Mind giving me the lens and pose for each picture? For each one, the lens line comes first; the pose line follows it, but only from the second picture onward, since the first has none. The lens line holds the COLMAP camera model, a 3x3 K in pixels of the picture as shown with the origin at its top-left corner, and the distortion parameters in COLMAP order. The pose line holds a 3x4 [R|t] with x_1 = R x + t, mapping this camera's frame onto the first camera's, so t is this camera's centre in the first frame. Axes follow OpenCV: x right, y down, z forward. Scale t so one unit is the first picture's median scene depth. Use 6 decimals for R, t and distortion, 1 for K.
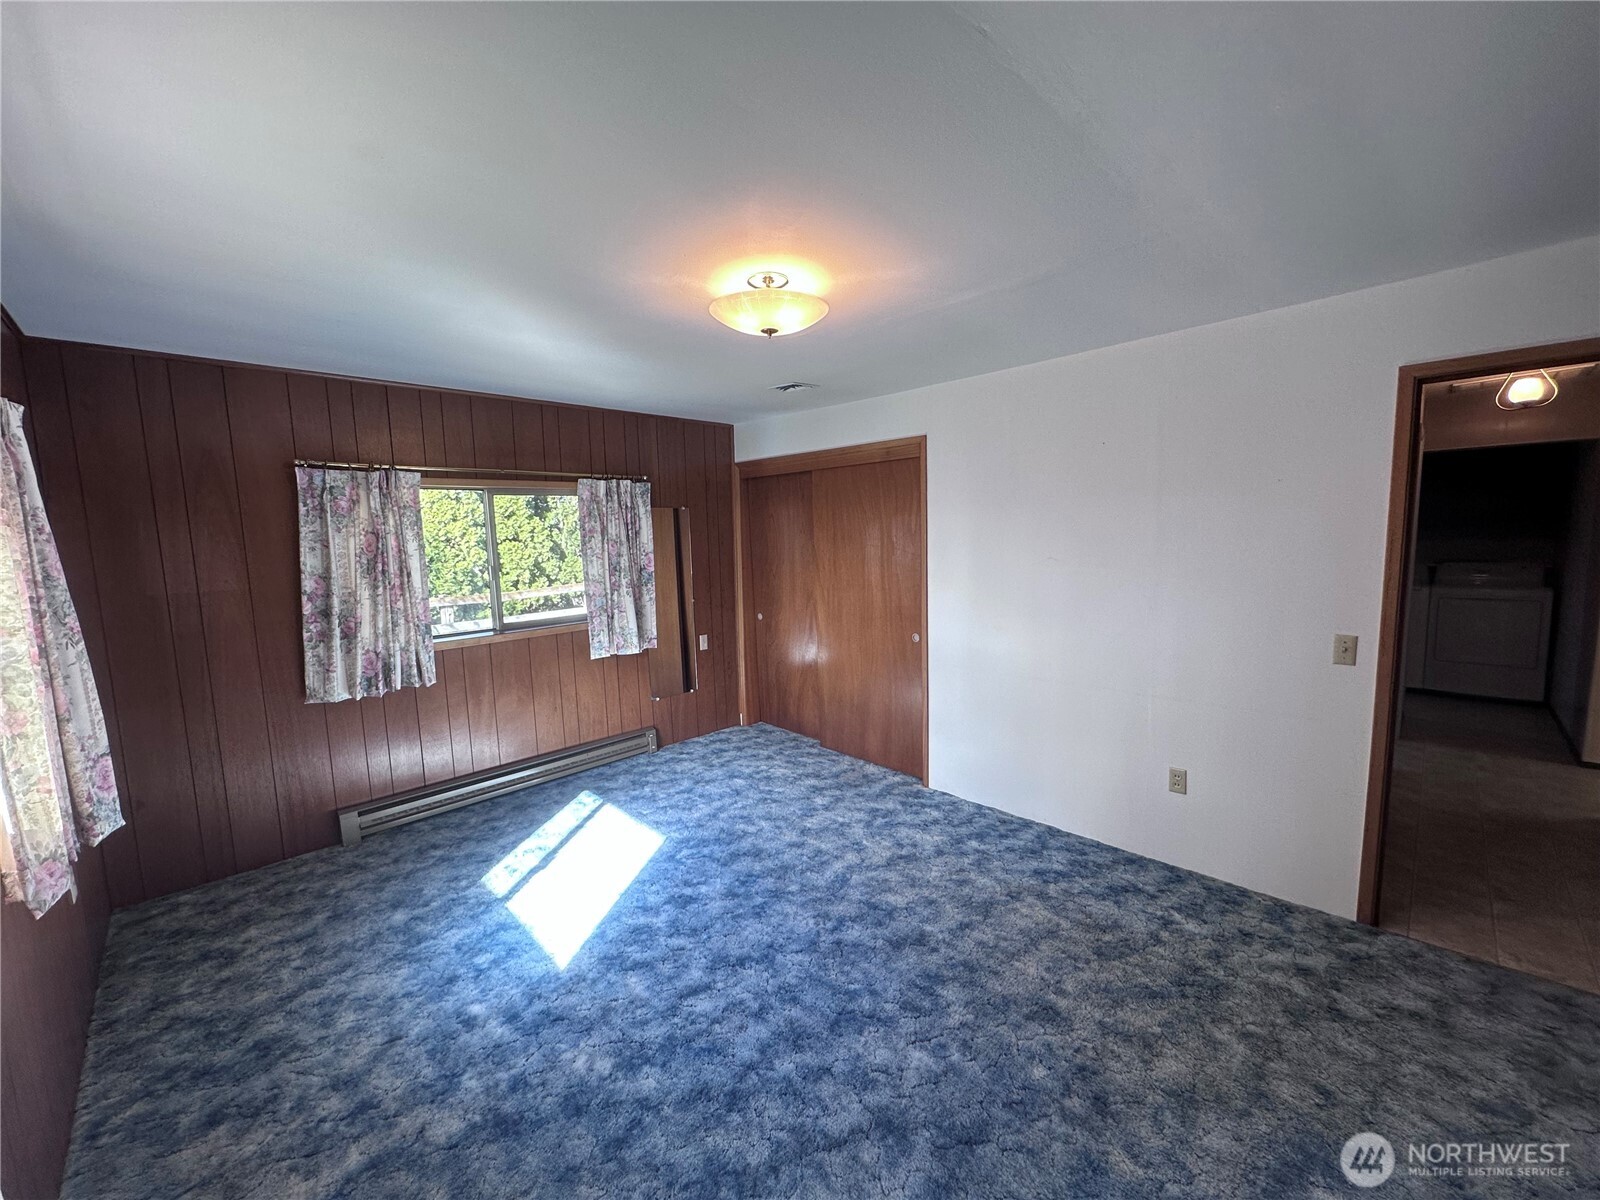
lens RADIAL K [[636.9, 0, 800.5], [0, 636.9, 602.6], [0, 0, 1]] dist [-0.000203, 0.000154]
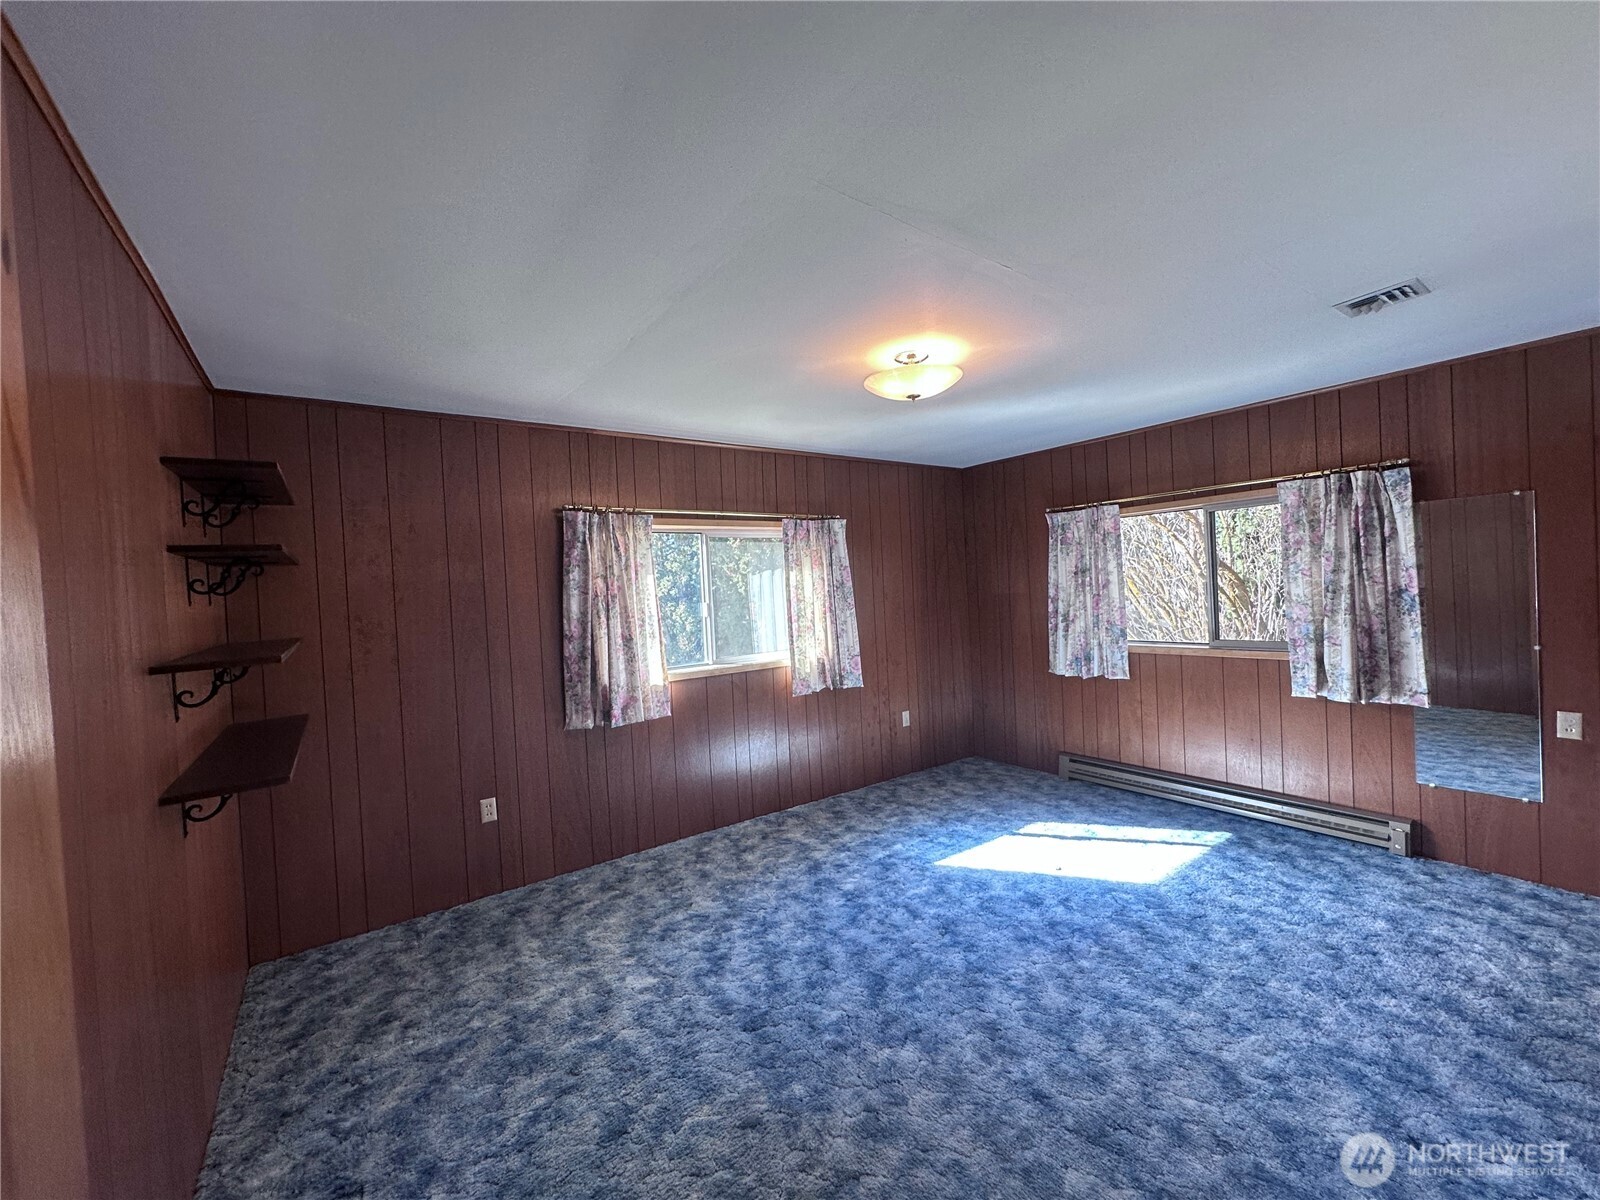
lens RADIAL K [[636.9, 0, 799.4], [0, 636.9, 599.3], [0, 0, 1]] dist [-0.000203, 0.000154]
pose [[-0.141465, 0.050599, -0.988649, 0.735338], [-0.061682, 0.996302, 0.059816, -0.059588], [0.988020, 0.069444, -0.137821, 0.594058]]
